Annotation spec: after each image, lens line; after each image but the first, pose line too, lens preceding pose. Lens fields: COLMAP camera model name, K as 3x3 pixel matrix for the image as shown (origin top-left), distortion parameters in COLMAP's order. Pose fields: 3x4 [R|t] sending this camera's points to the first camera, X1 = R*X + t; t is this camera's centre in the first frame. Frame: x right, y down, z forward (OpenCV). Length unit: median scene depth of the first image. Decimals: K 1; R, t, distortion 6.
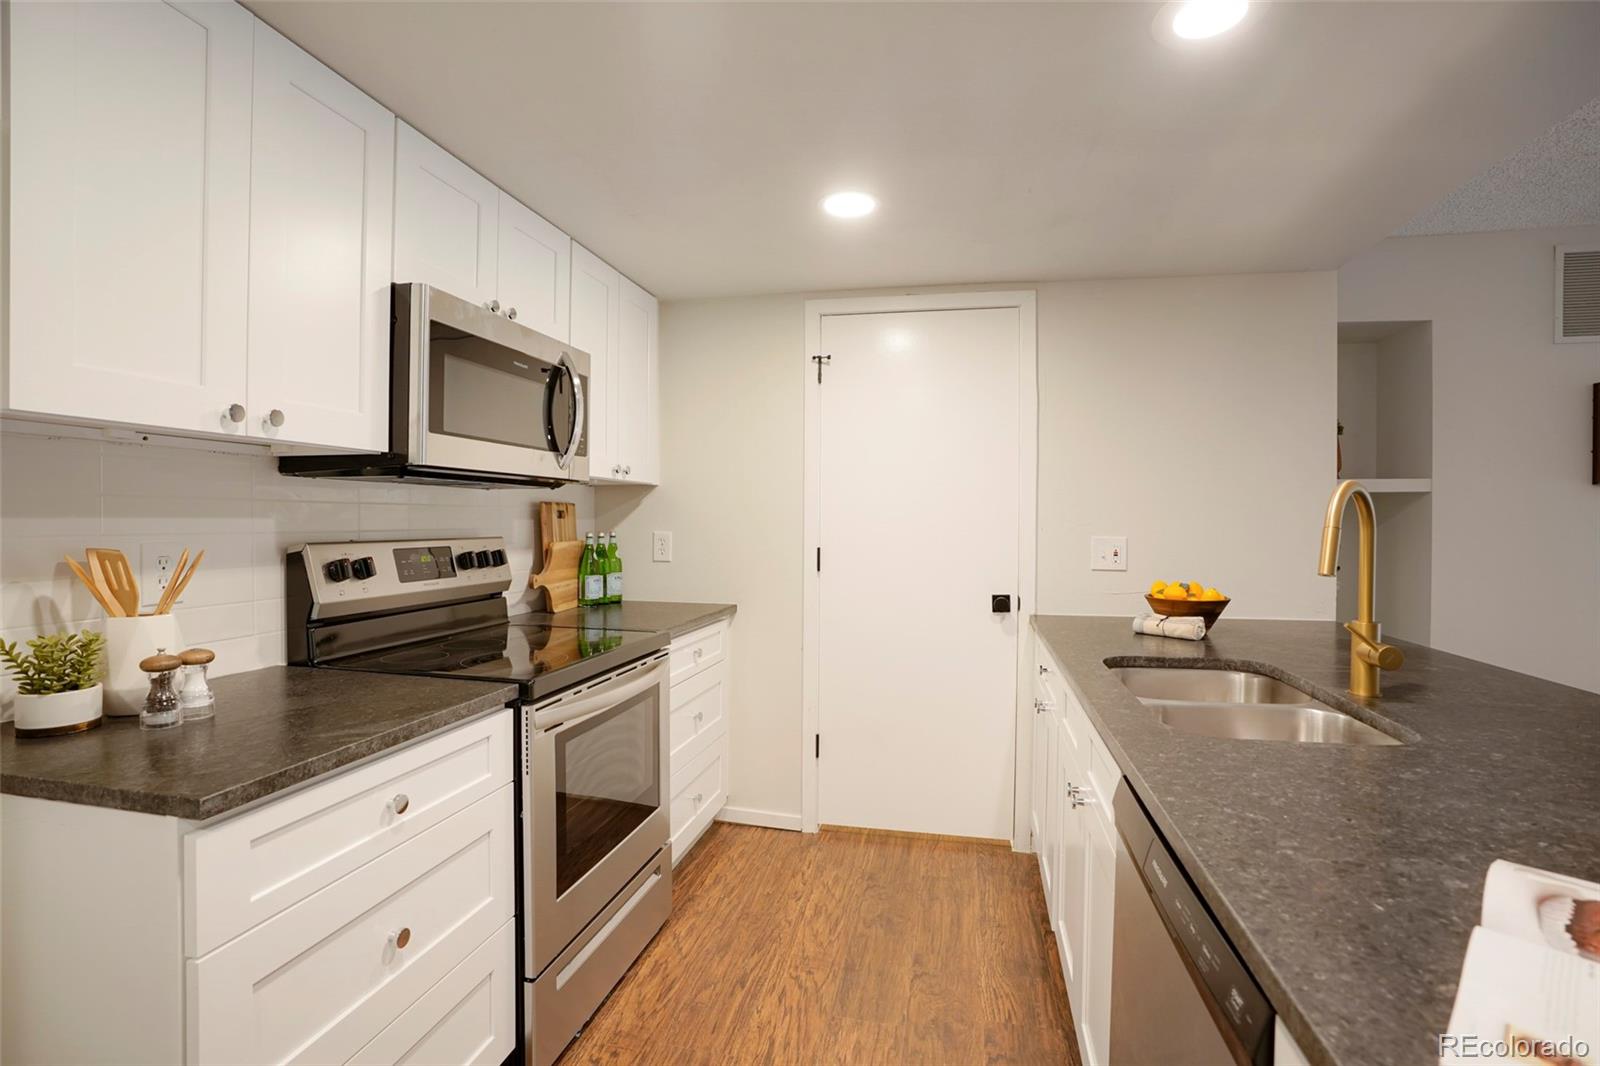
lens RADIAL K [[751.4, 0, 809.0], [0, 751.4, 525.1], [0, 0, 1]] dist [-0.071601, 0.036773]
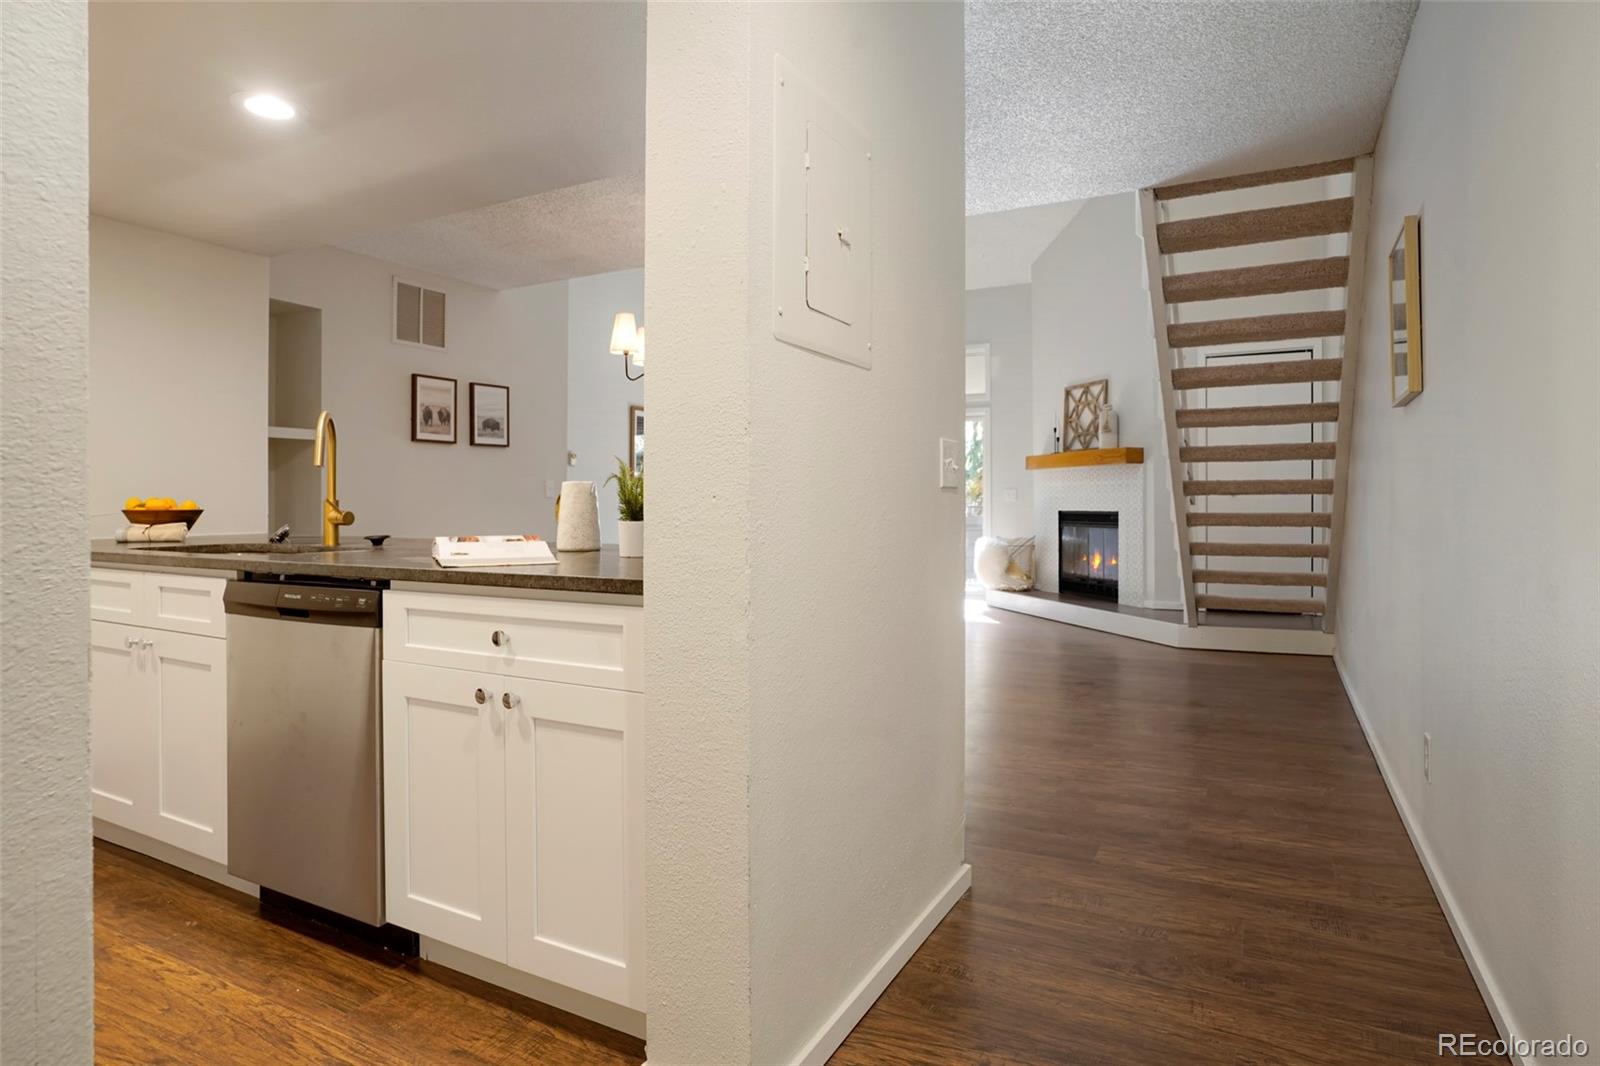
lens RADIAL K [[867.7, 0, 805.1], [0, 867.7, 504.5], [0, 0, 1]] dist [-0.055386, 0.028627]
pose [[0.276650, -0.004979, 0.960958, -0.483997], [0.007296, 0.999969, 0.003080, 0.091082], [-0.960943, 0.006159, 0.276678, -0.333896]]
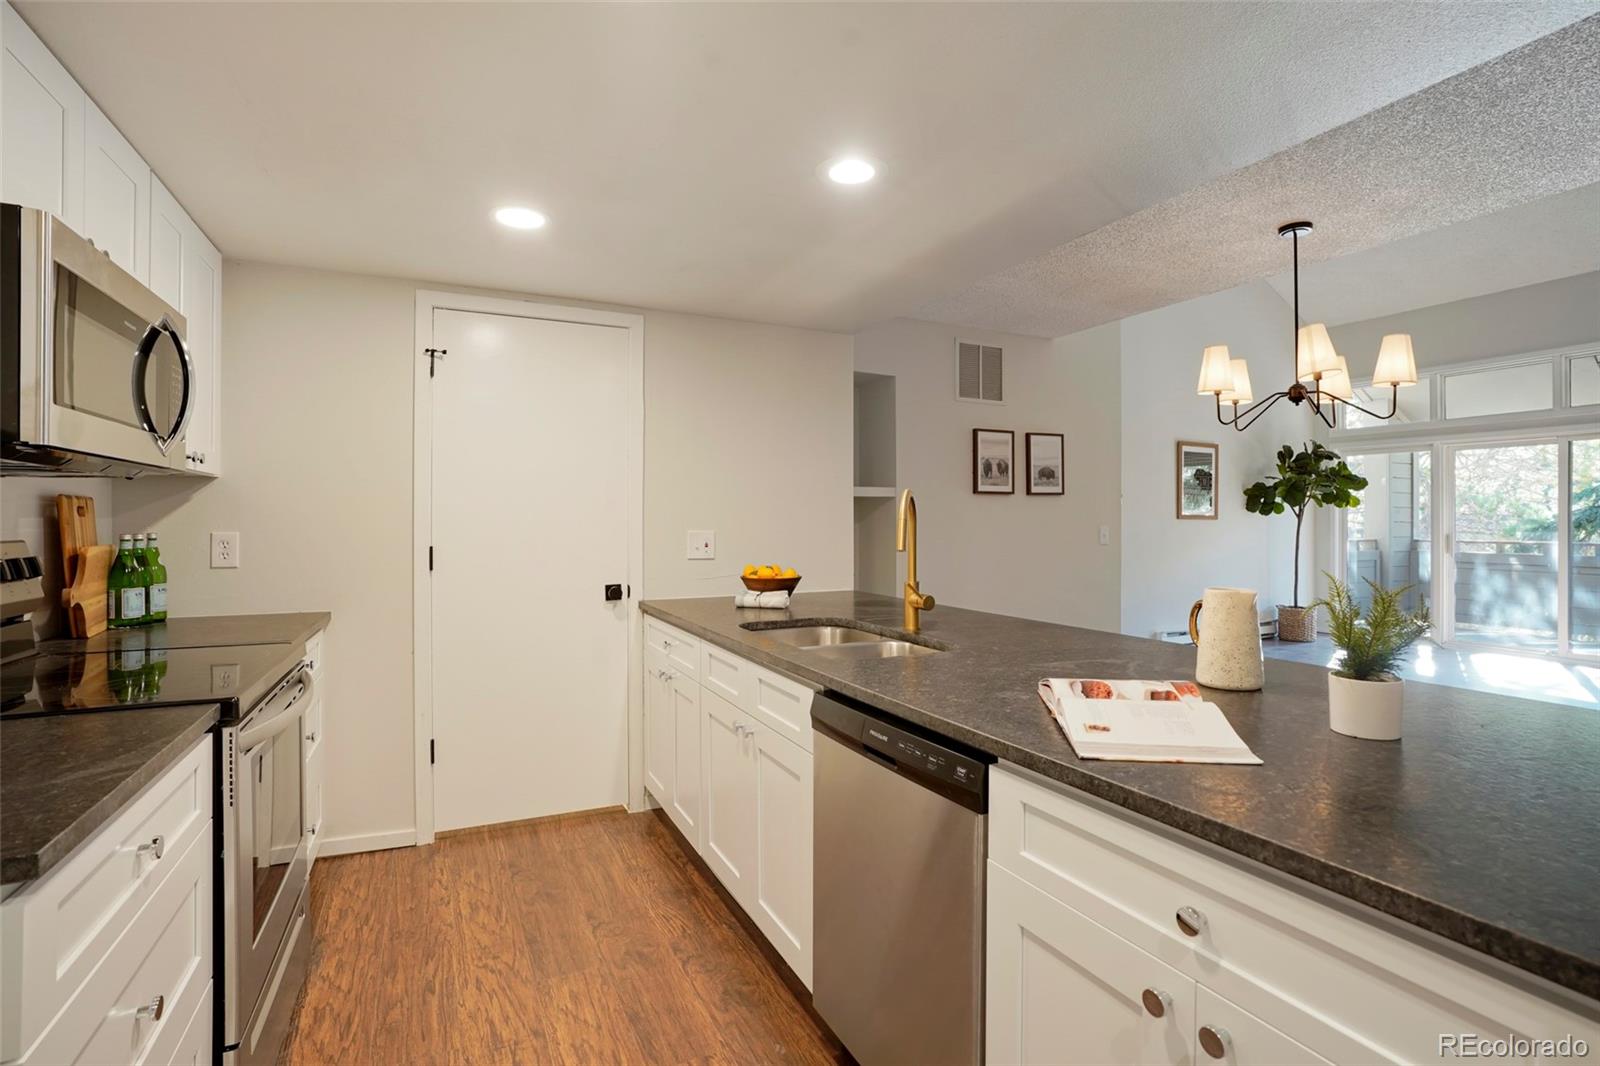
lens RADIAL K [[751.4, 0, 809.0], [0, 751.4, 525.1], [0, 0, 1]] dist [-0.071601, 0.036773]
pose [[0.785043, -0.008402, 0.619385, -0.239362], [0.009440, 0.999954, 0.001600, 0.006750], [-0.619370, 0.004590, 0.785086, -0.062419]]
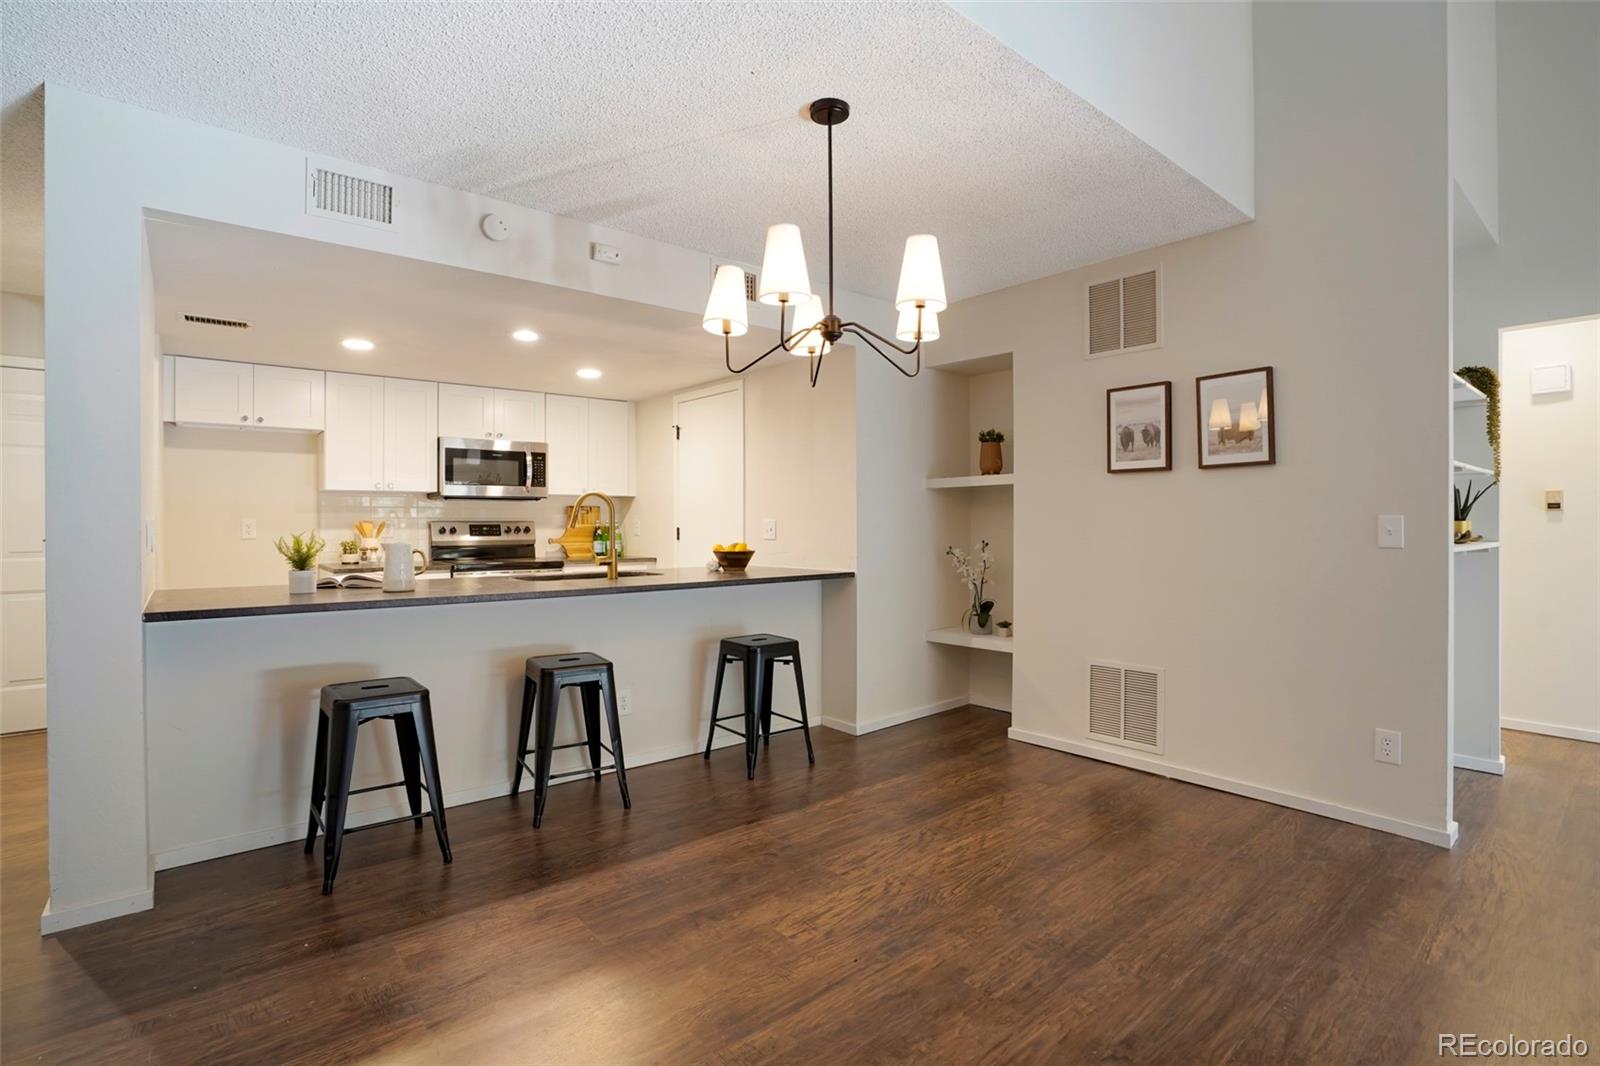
lens RADIAL K [[753.6, 0, 808.4], [0, 753.6, 523.9], [0, 0, 1]] dist [-0.078991, 0.027215]
pose [[0.793860, -0.005766, -0.608073, 1.729397], [0.002122, 0.999975, -0.006712, 0.042351], [0.608097, 0.004039, 0.793853, -0.354926]]
